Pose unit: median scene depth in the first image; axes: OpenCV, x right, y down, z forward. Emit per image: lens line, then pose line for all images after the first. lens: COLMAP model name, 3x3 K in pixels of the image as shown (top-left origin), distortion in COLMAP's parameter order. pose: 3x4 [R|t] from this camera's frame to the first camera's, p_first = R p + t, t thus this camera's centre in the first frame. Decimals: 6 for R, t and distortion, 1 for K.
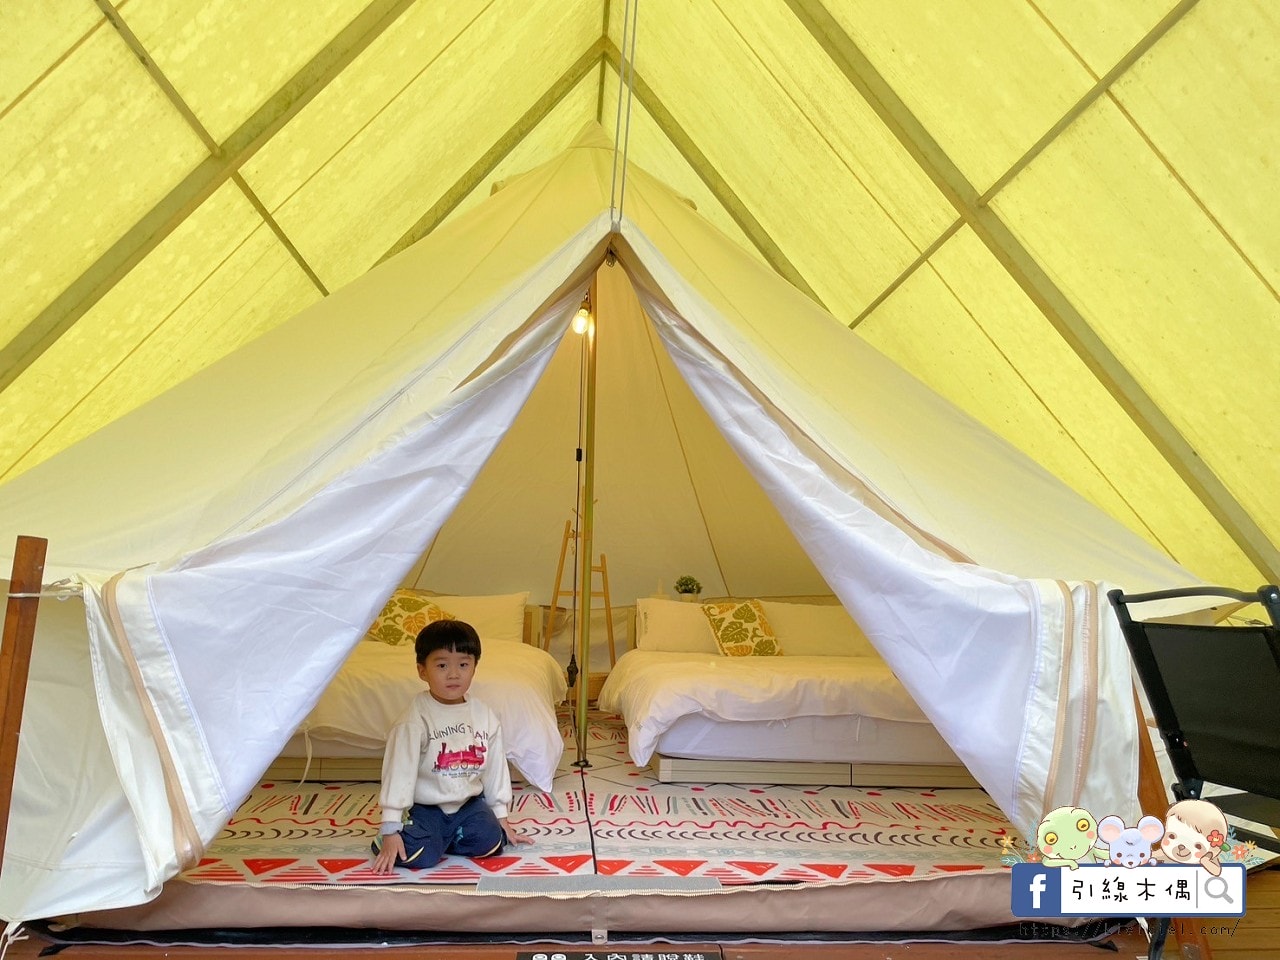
lens RADIAL K [[958.1, 0, 641.3], [0, 958.1, 482.5], [0, 0, 1]] dist [0.082224, -0.099021]
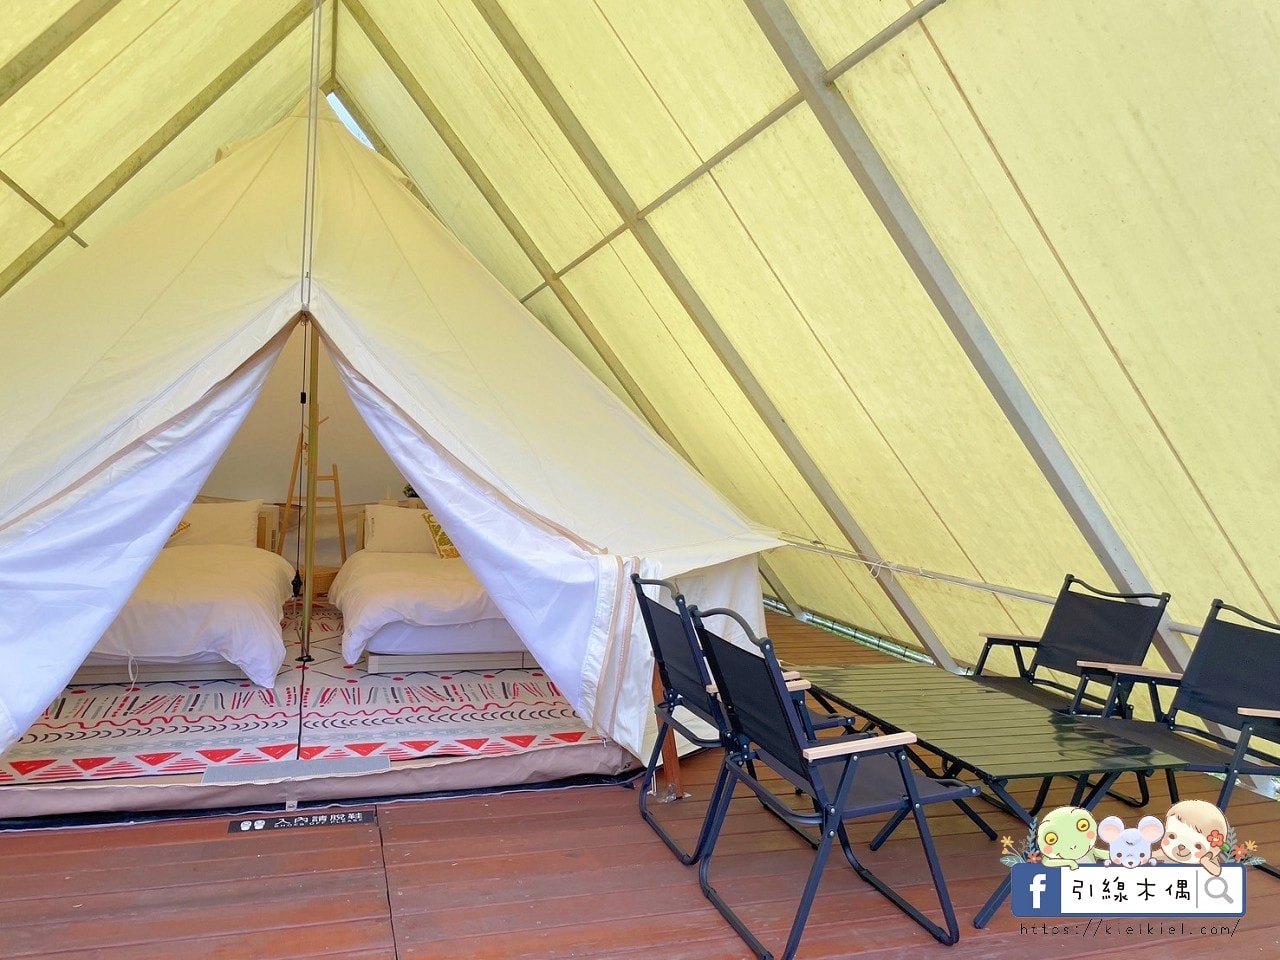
lens RADIAL K [[958.1, 0, 633.0], [0, 958.1, 464.7], [0, 0, 1]] dist [0.082224, -0.099021]
pose [[0.973337, 0.011778, 0.229079, 0.073721], [-0.043789, 0.989856, 0.135159, -0.167491], [-0.225163, -0.141586, 0.963979, -0.292226]]
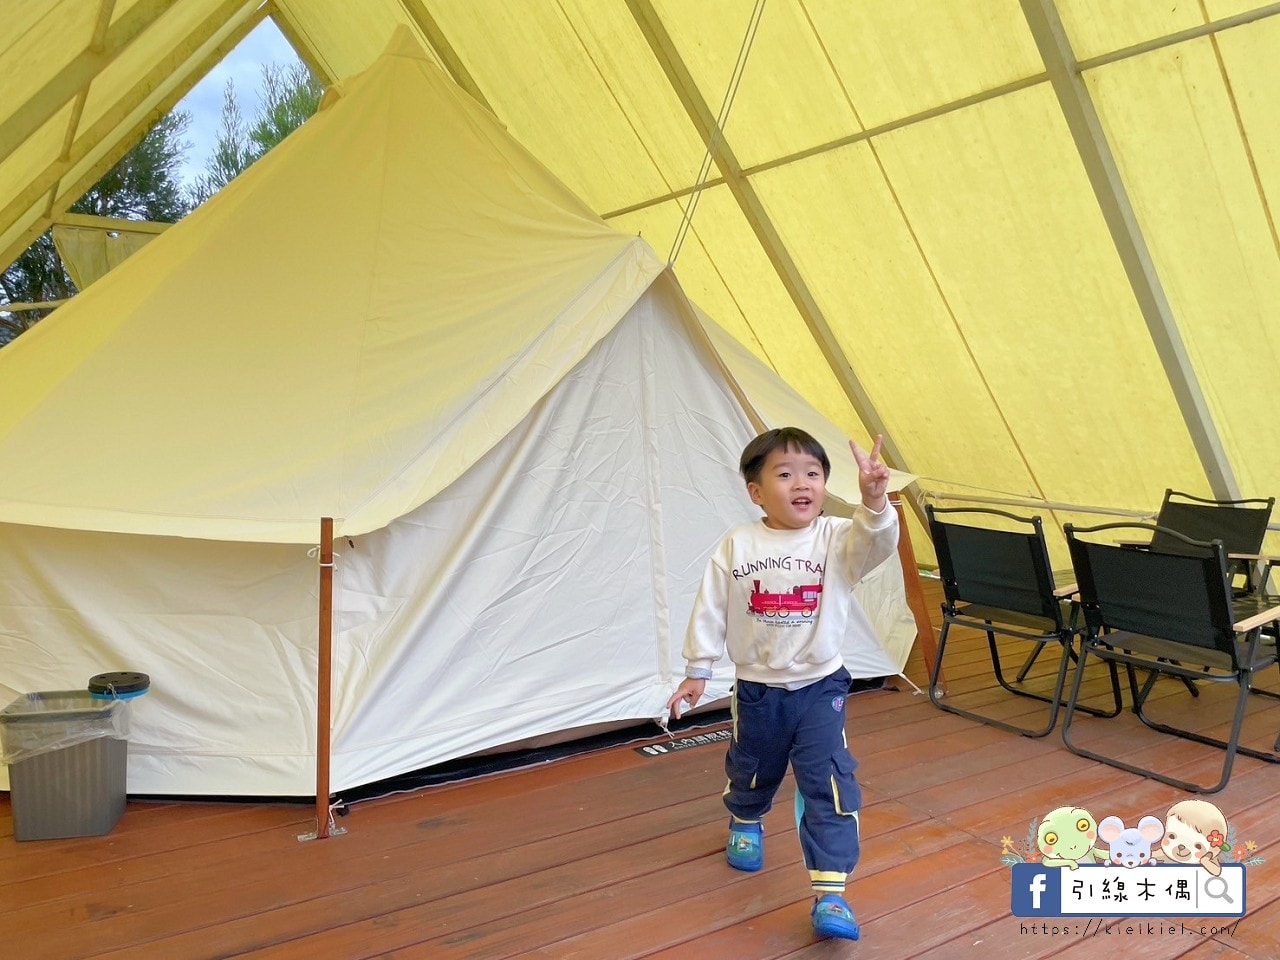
lens RADIAL K [[960.6, 0, 638.6], [0, 960.6, 483.0], [0, 0, 1]] dist [0.048116, -0.054749]
pose [[0.878052, -0.048157, 0.476136, -0.502890], [-0.050576, 0.980015, 0.192388, -0.147882], [-0.475885, -0.193007, 0.858069, -0.165468]]
